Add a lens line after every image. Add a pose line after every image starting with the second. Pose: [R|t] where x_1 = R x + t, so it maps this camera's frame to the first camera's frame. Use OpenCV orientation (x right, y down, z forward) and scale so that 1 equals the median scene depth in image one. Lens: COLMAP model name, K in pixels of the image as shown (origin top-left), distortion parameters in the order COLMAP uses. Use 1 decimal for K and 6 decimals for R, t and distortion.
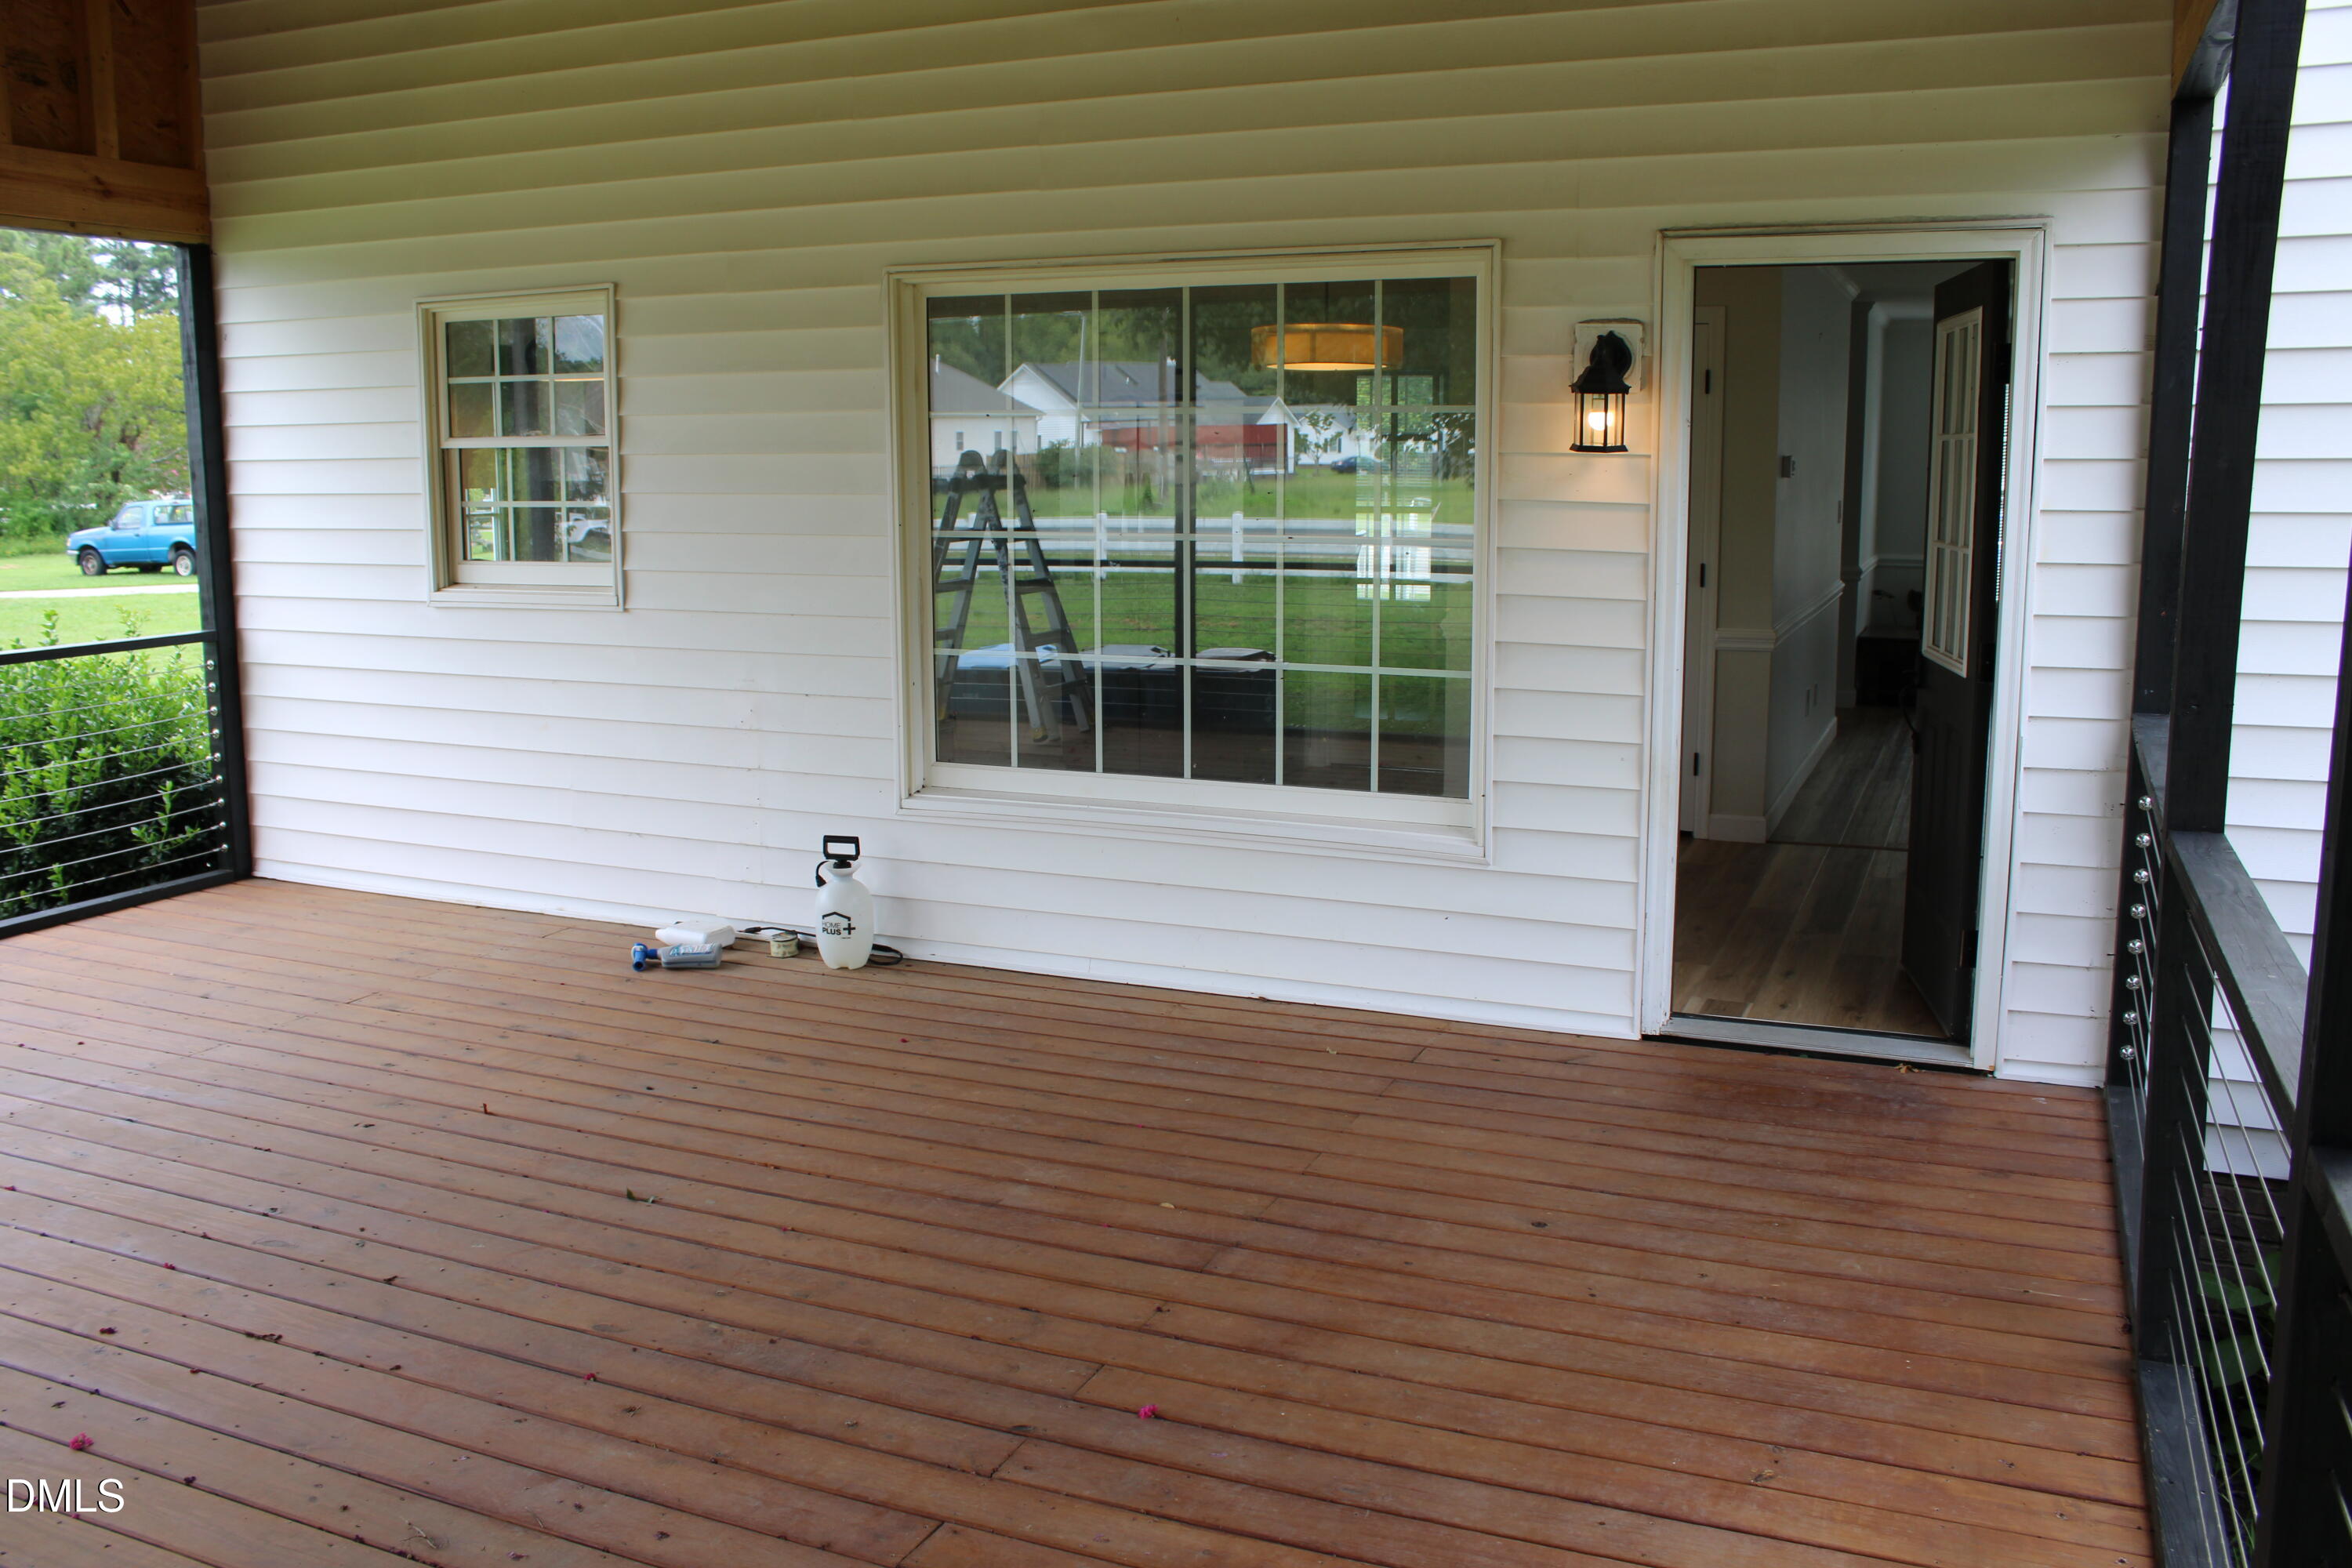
lens RADIAL K [[1955.8, 0, 1176.0], [0, 1955.8, 784.0], [0, 0, 1]] dist [-0.177789, 0.153155]
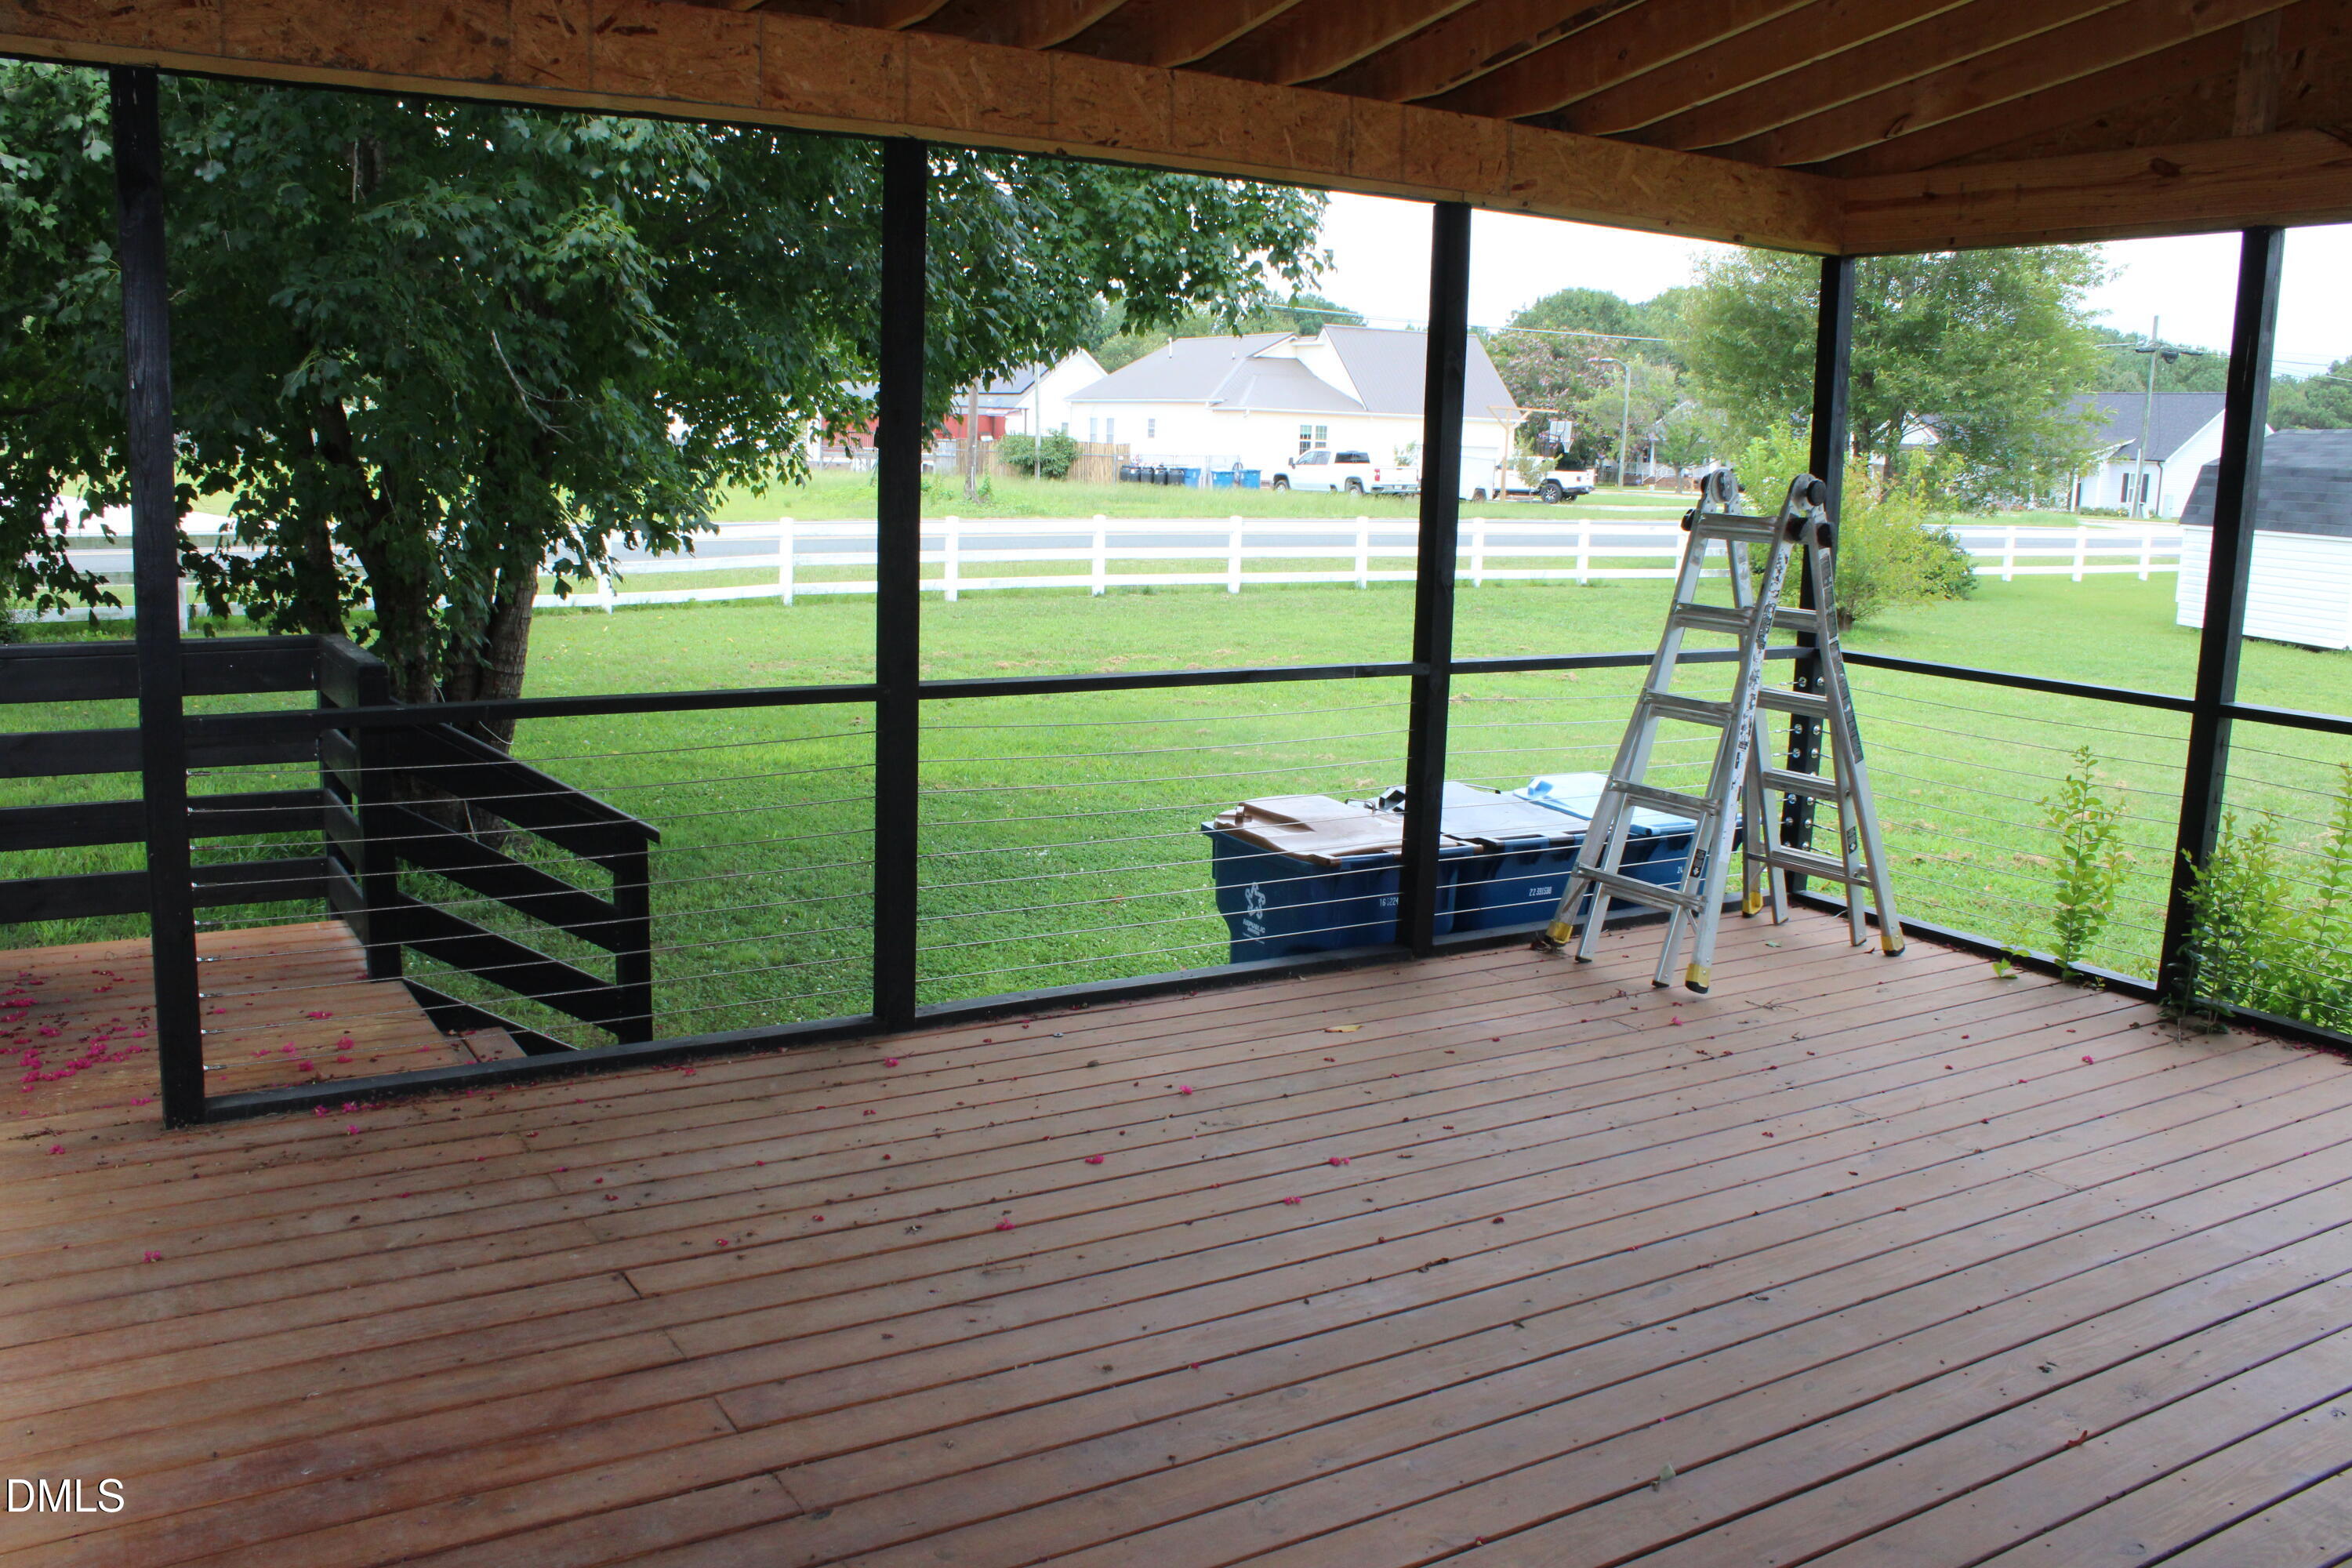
lens RADIAL K [[1955.8, 0, 1176.0], [0, 1955.8, 784.0], [0, 0, 1]] dist [-0.177789, 0.153155]
pose [[-0.583439, 0.114118, -0.804099, 0.509607], [-0.163320, 0.953368, 0.253804, -0.254664], [0.795566, 0.279404, -0.537595, 1.516991]]
